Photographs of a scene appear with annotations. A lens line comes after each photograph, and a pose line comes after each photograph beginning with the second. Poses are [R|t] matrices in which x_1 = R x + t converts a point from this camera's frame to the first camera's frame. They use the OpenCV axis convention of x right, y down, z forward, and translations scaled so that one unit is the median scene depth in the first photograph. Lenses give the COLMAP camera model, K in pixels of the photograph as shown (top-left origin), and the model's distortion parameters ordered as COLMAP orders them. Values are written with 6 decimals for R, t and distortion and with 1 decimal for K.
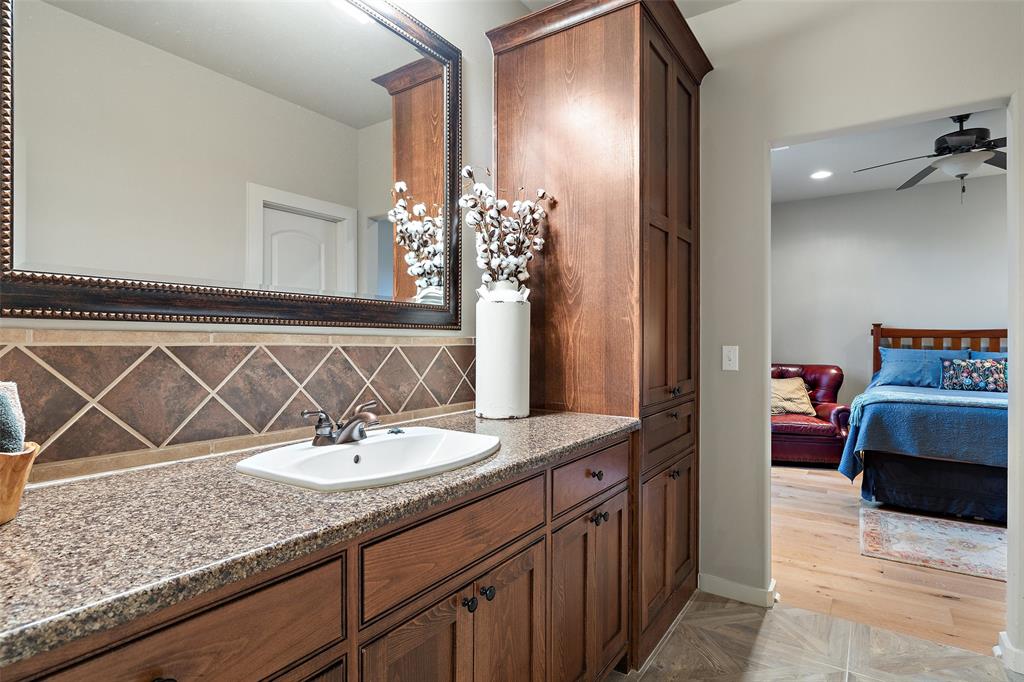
lens RADIAL K [[533.4, 0, 512.0], [0, 533.4, 341.0], [0, 0, 1]] dist [-0.000951, -0.000109]
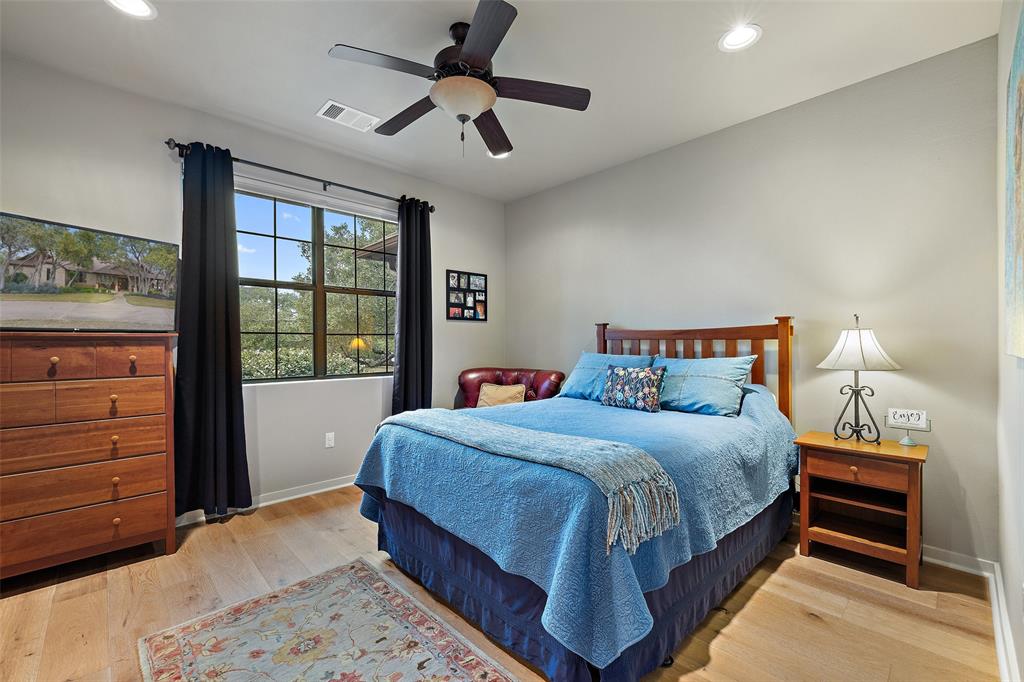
lens RADIAL K [[431.8, 0, 509.4], [0, 431.8, 342.7], [0, 0, 1]] dist [-0.000069, -0.000066]
pose [[0.976120, -0.001442, -0.217228, 0.837076], [0.002349, 0.999990, 0.003917, -0.004641], [0.217220, -0.004334, 0.976113, 0.353889]]
